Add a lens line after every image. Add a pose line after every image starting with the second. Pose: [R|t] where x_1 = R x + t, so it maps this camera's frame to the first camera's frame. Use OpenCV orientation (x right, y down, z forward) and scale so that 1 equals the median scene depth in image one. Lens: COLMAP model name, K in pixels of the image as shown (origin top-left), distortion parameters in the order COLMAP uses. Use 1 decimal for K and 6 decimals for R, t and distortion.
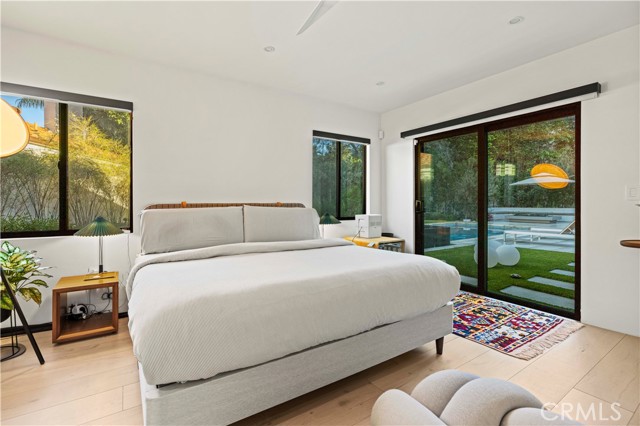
lens RADIAL K [[291.2, 0, 316.1], [0, 291.2, 203.0], [0, 0, 1]] dist [-0.010075, 0.000799]
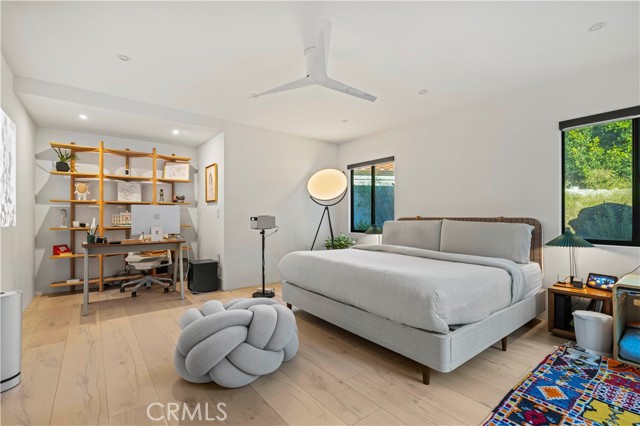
lens RADIAL K [[291.2, 0, 316.0], [0, 291.2, 210.6], [0, 0, 1]] dist [-0.010075, 0.000799]
pose [[0.076857, -0.019240, -0.996856, 0.946514], [-0.002696, 0.999806, -0.019504, -0.002772], [0.997038, 0.004186, 0.076790, 0.420630]]
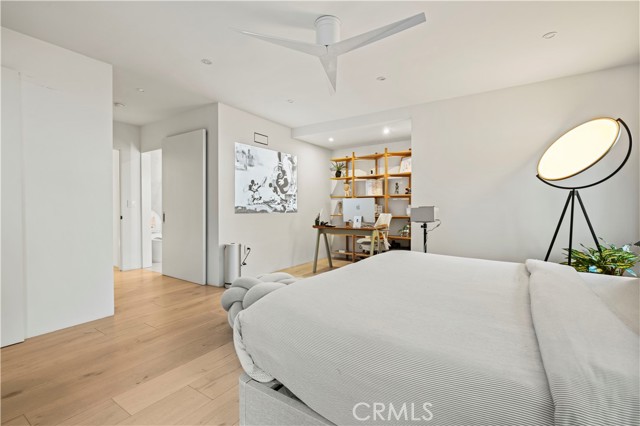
lens RADIAL K [[291.2, 0, 320.6], [0, 291.2, 208.8], [0, 0, 1]] dist [-0.010075, 0.000799]
pose [[-0.927094, 0.003114, -0.374816, 0.384166], [-0.000909, 0.999944, 0.010556, -0.008573], [0.374828, 0.010127, -0.927039, 1.212109]]
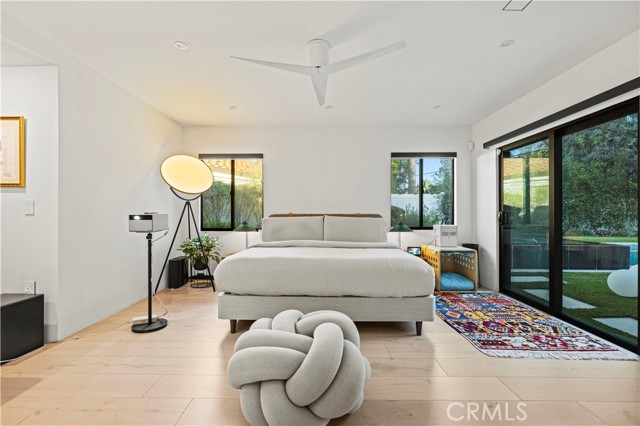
lens RADIAL K [[291.2, 0, 316.3], [0, 291.2, 209.4], [0, 0, 1]] dist [-0.010075, 0.000799]
pose [[0.827109, -0.003216, -0.562032, 0.552323], [-0.002313, 0.999956, -0.009125, -0.008785], [0.562036, 0.008848, 0.827065, -0.212225]]
